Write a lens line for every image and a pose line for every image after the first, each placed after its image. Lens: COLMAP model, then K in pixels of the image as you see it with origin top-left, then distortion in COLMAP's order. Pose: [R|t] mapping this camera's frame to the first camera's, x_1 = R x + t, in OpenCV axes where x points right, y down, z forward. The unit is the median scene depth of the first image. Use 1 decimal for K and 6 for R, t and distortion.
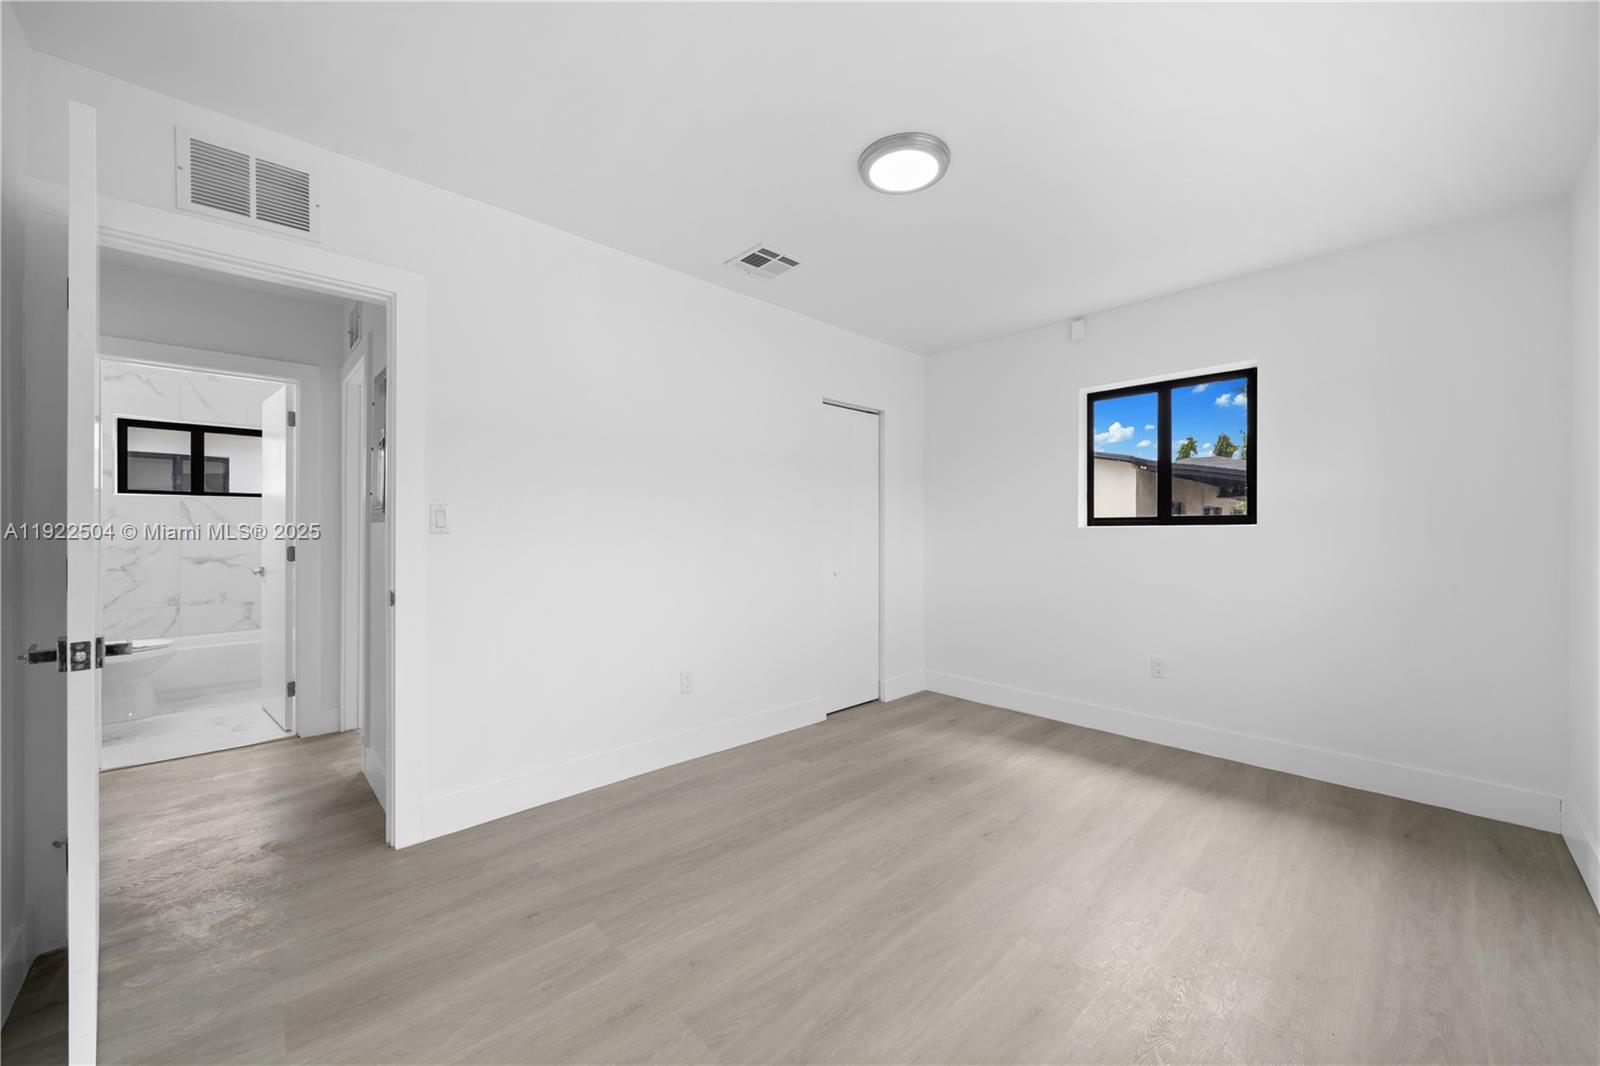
lens RADIAL K [[616.5, 0, 796.2], [0, 616.5, 525.5], [0, 0, 1]] dist [-0.003304, -0.000087]
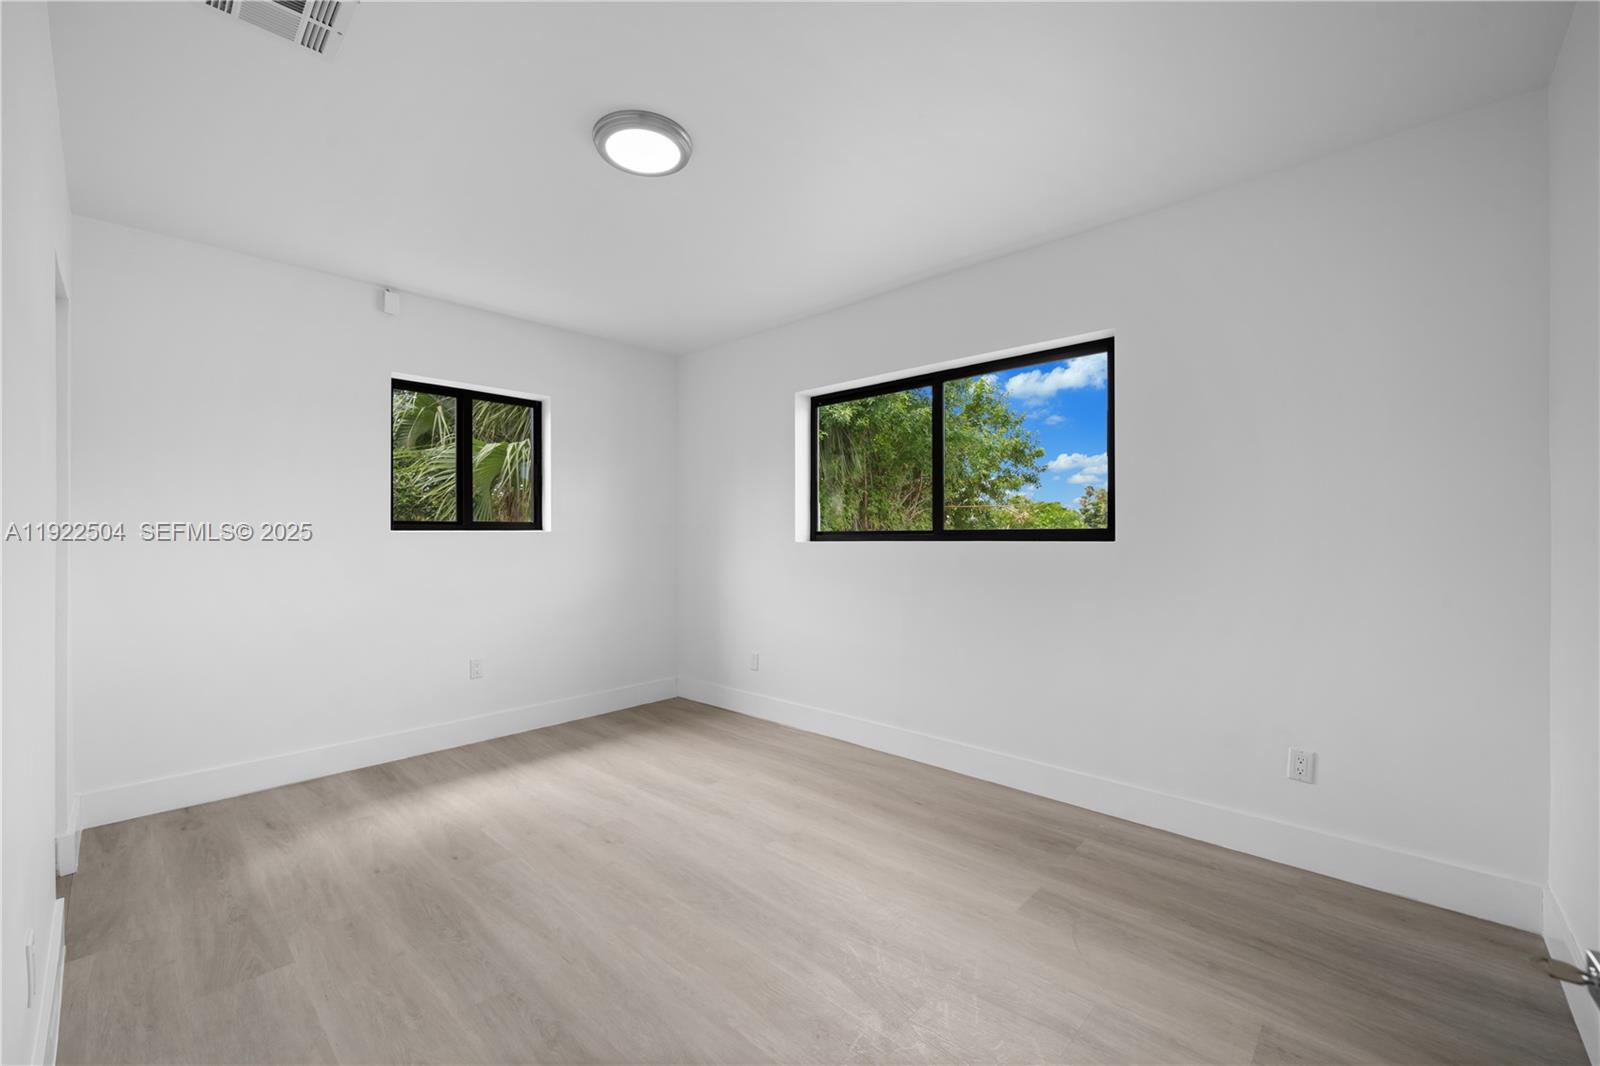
lens RADIAL K [[641.1, 0, 806.5], [0, 641.1, 530.2], [0, 0, 1]] dist [-0.001322, -0.000098]
pose [[-0.075067, 0.005432, 0.997164, -0.548398], [-0.007516, 0.999954, -0.006013, 0.002071], [-0.997150, -0.007946, -0.075022, 0.557221]]
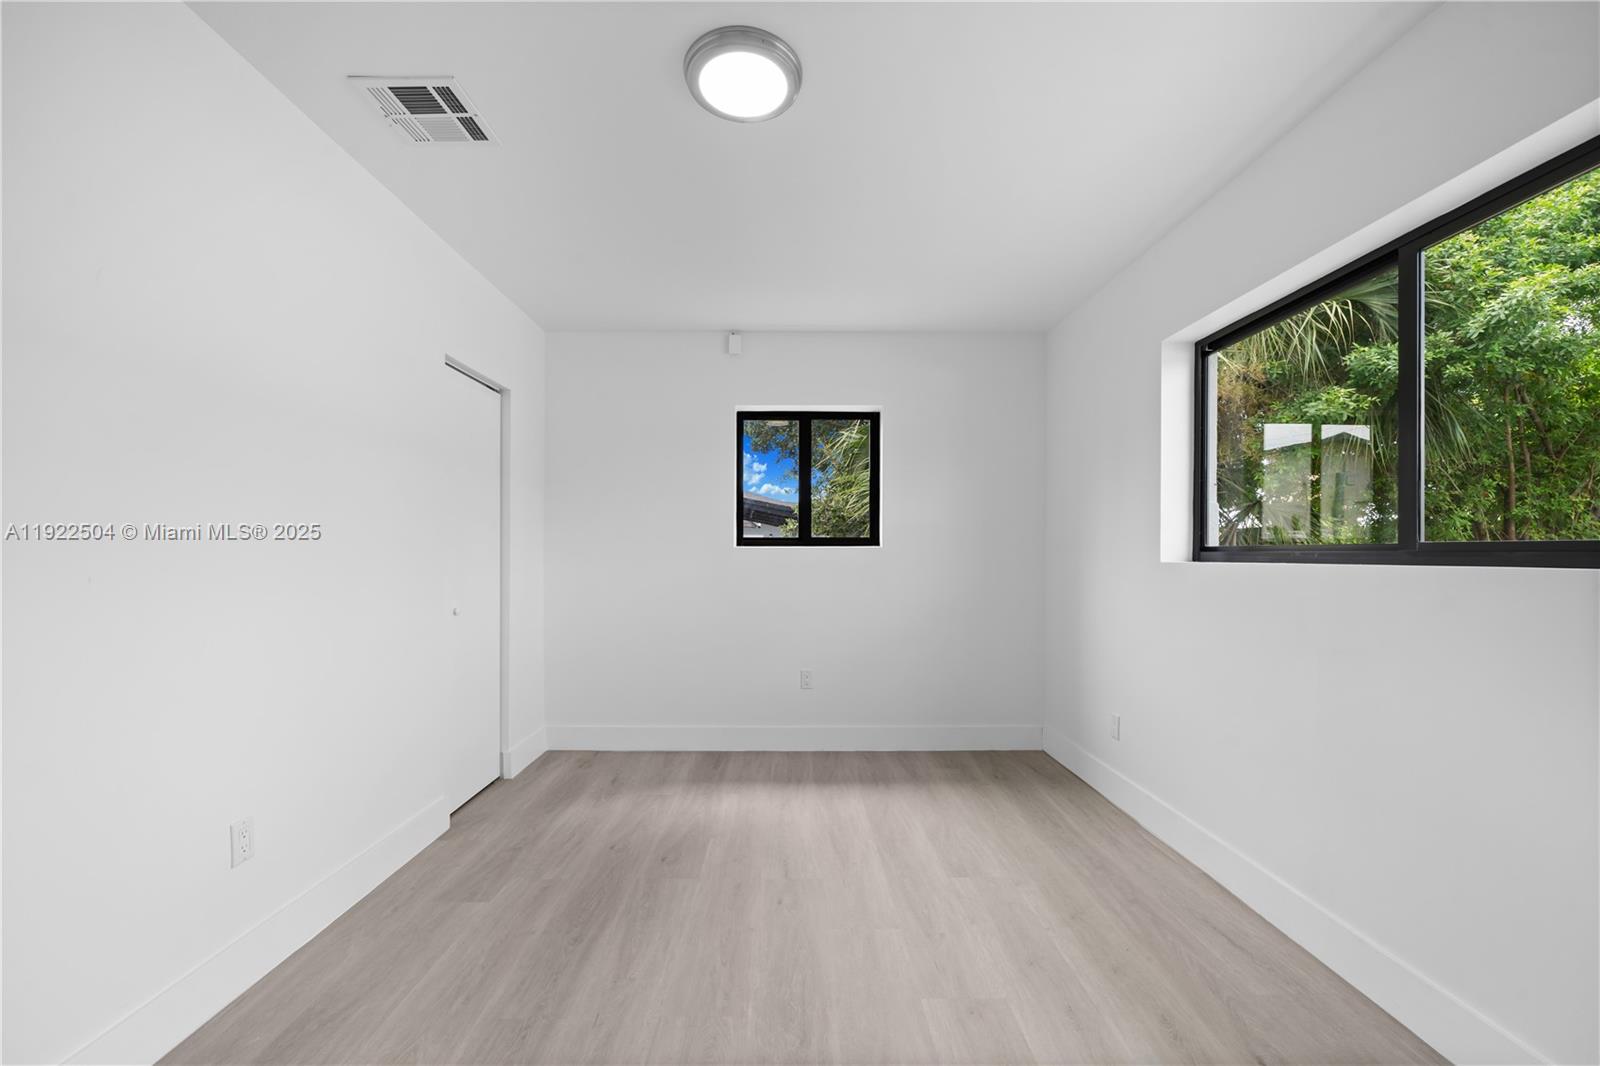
lens RADIAL K [[641.1, 0, 805.5], [0, 641.1, 547.1], [0, 0, 1]] dist [-0.001322, -0.000098]
pose [[0.670905, 0.005530, 0.741522, -0.247916], [-0.008725, 0.999962, 0.000437, 0.001492], [-0.741492, -0.006763, 0.670928, 0.271714]]
